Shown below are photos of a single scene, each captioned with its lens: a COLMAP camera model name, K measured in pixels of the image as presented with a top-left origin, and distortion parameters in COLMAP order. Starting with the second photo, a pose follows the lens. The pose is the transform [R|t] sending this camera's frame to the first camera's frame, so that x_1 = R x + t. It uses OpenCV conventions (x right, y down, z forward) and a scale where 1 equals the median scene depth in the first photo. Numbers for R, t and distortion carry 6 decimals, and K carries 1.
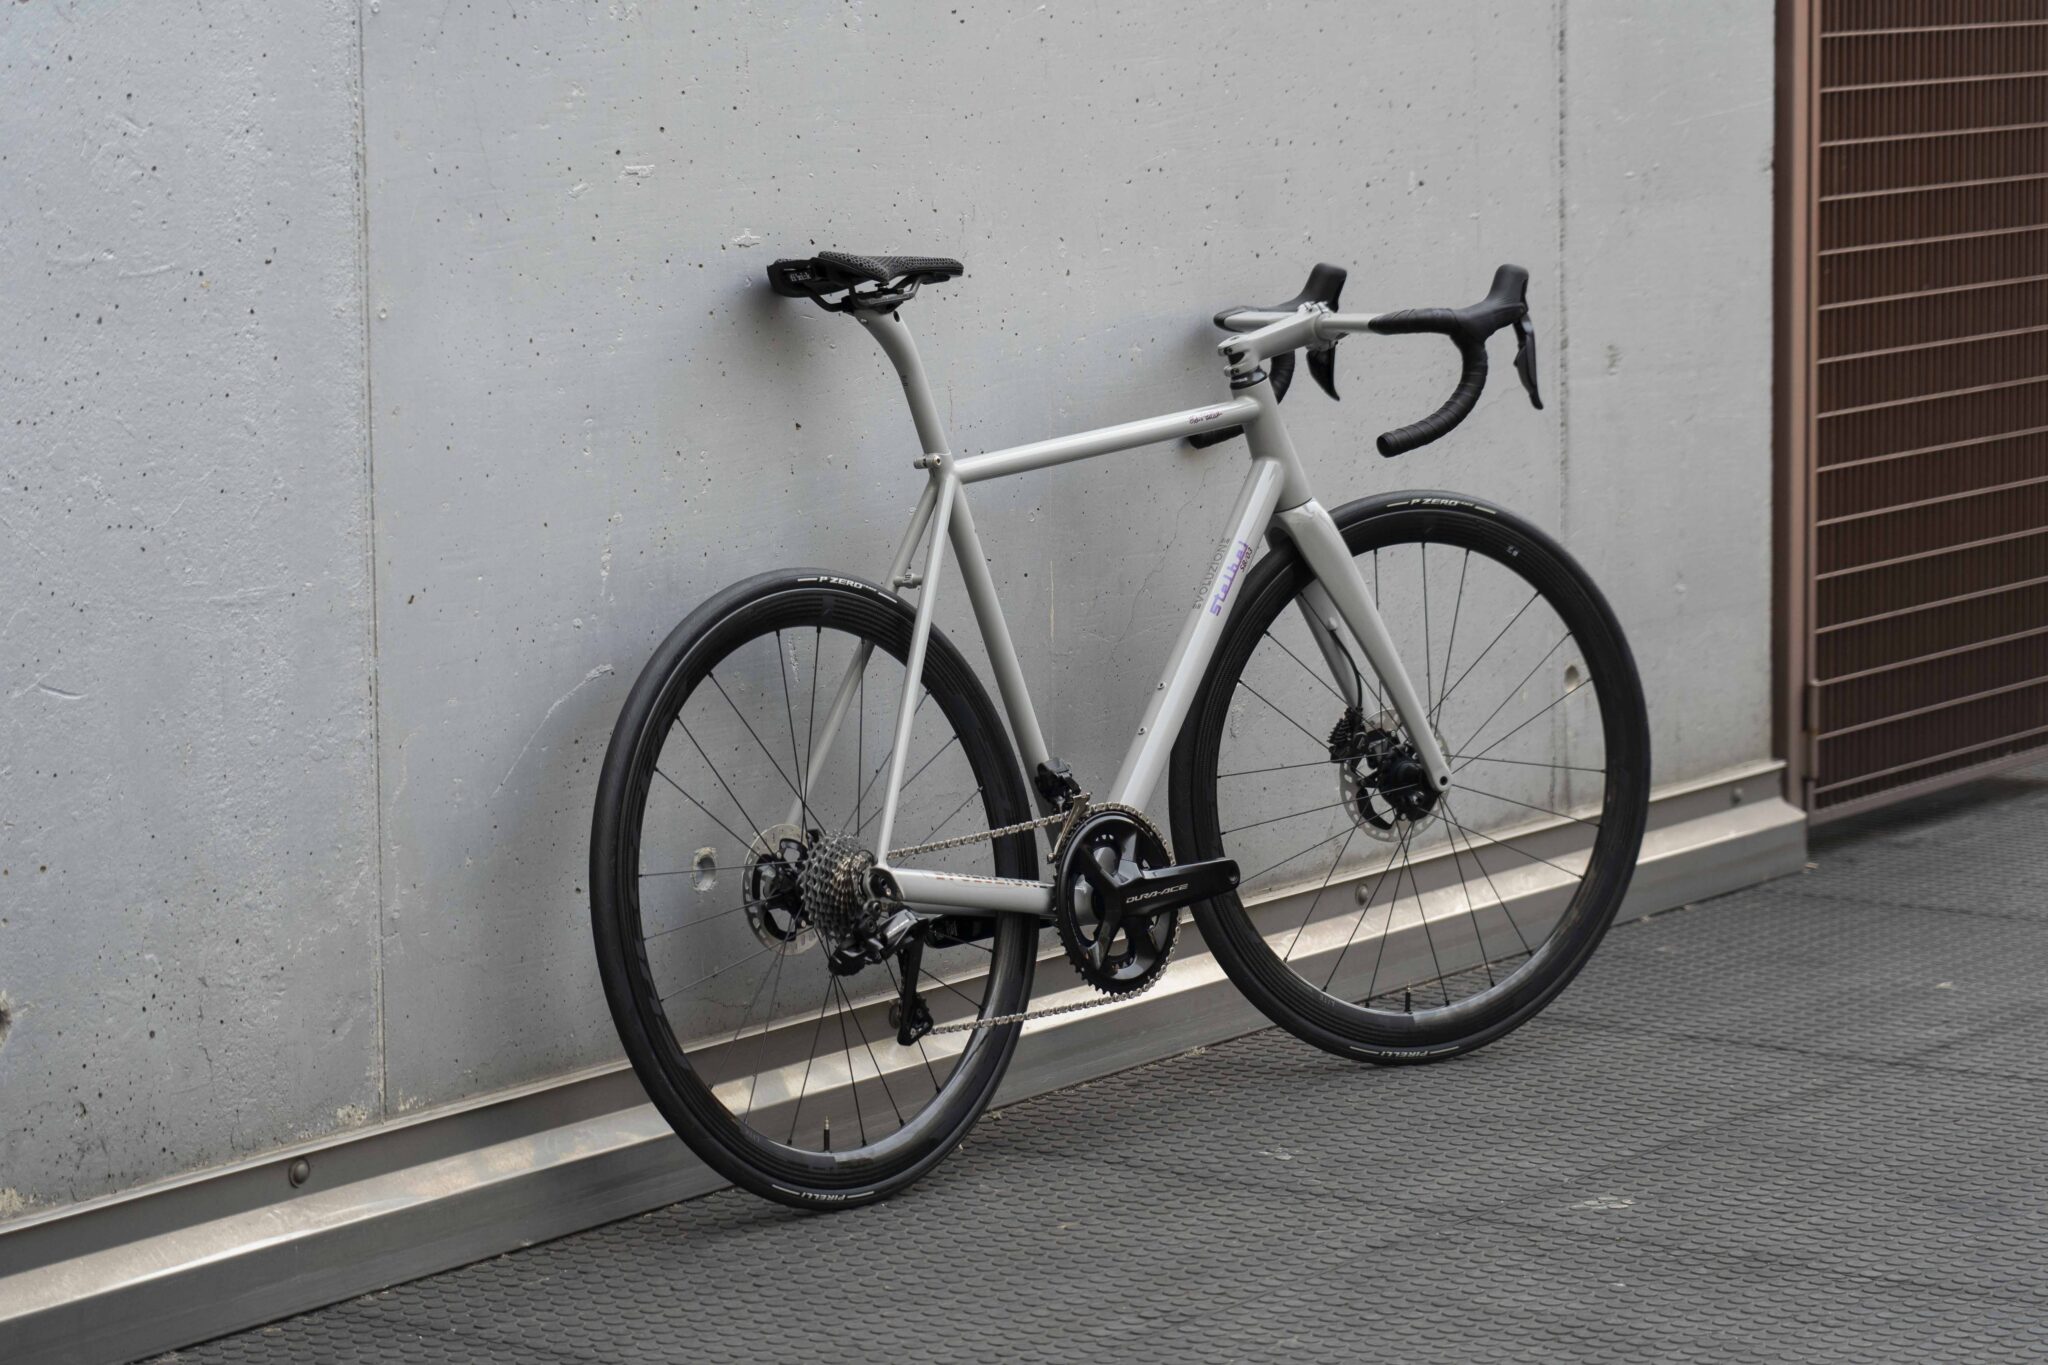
lens RADIAL K [[6170.1, 0, 1024.0], [0, 6170.1, 682.5], [0, 0, 1]] dist [0.109256, 0.027899]
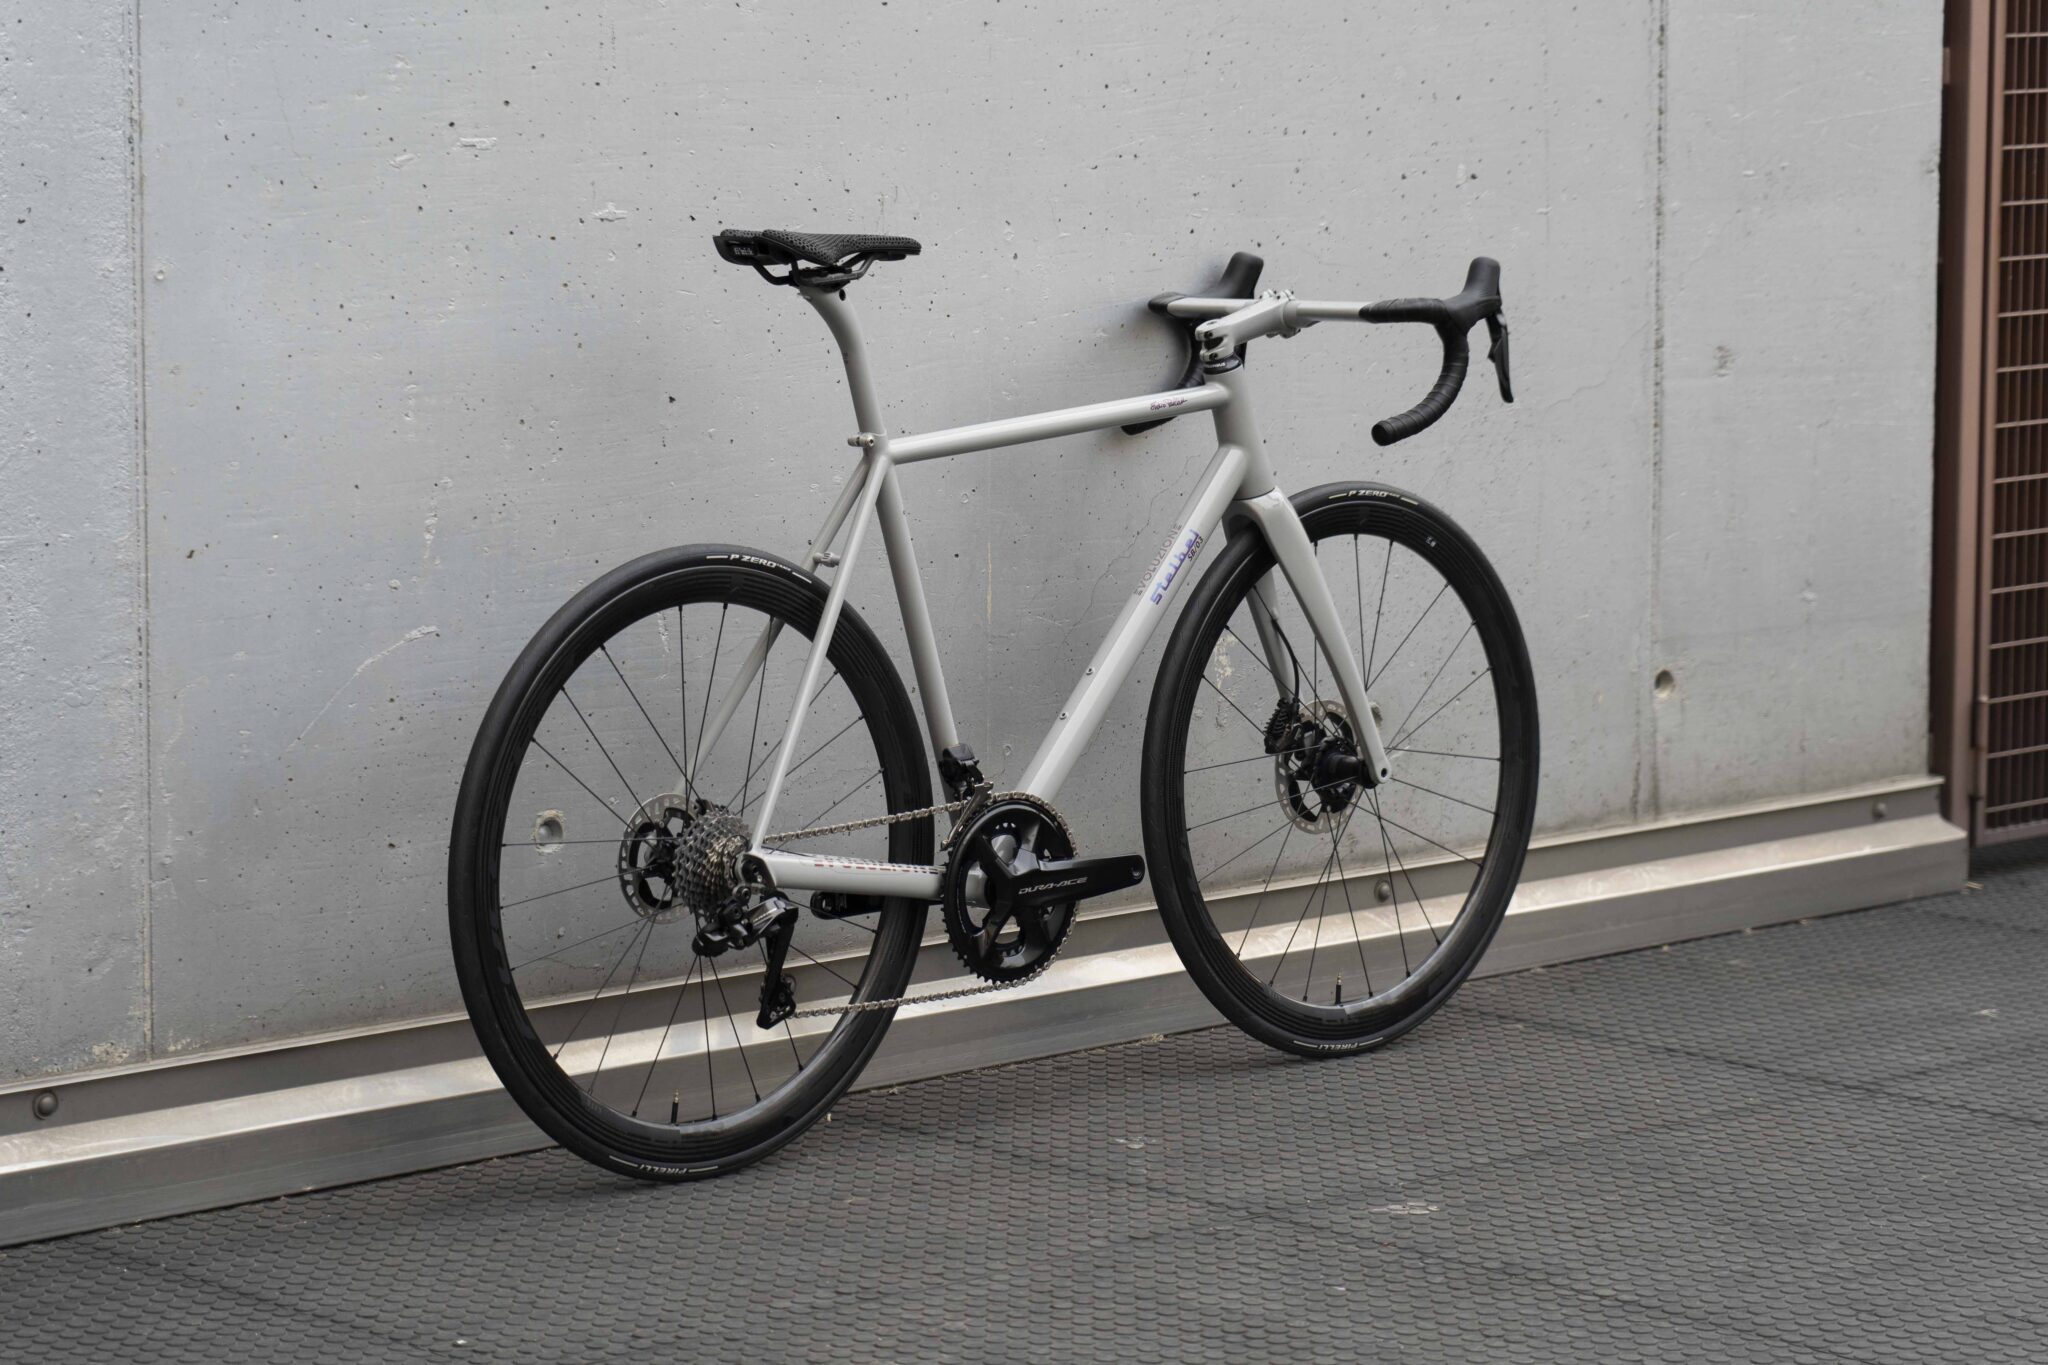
lens RADIAL K [[6170.1, 0, 1024.0], [0, 6170.1, 682.5], [0, 0, 1]] dist [0.109256, 0.027899]
pose [[0.980526, 0.038855, -0.192507, 0.211086], [-0.038435, 0.999244, 0.005920, -0.003179], [0.192591, 0.001595, 0.981278, 0.015753]]
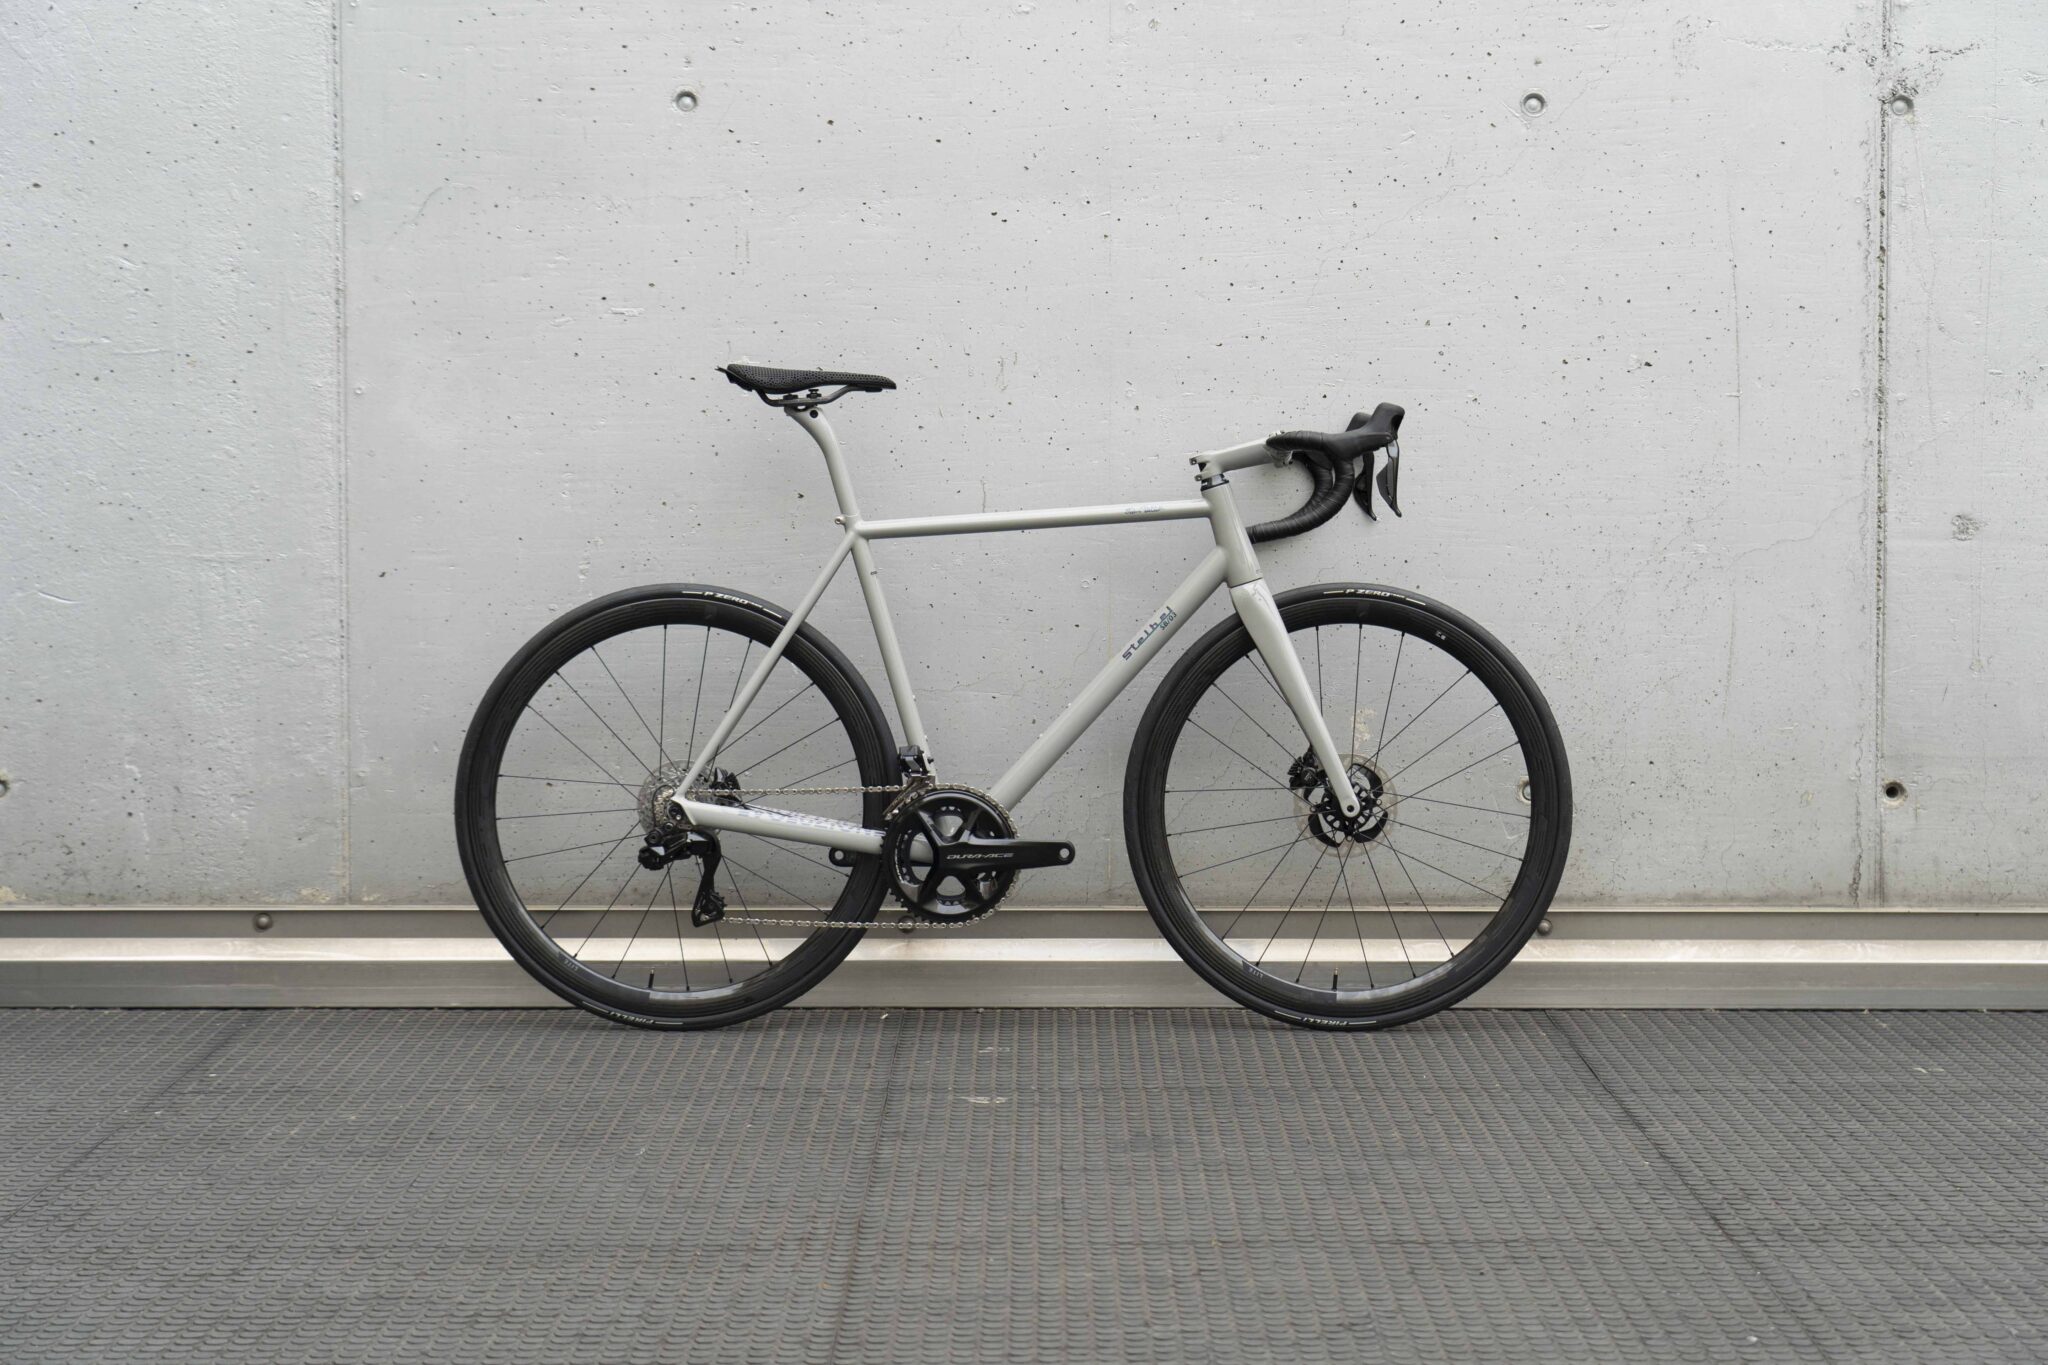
lens RADIAL K [[4036.2, 0, 1024.0], [0, 4036.2, 682.5], [0, 0, 1]] dist [0.043822, 0.358403]
pose [[0.553236, 0.053036, -0.831334, 0.758747], [-0.110715, 0.993799, -0.010278, 0.005651], [0.825634, 0.097727, 0.555678, 0.507693]]
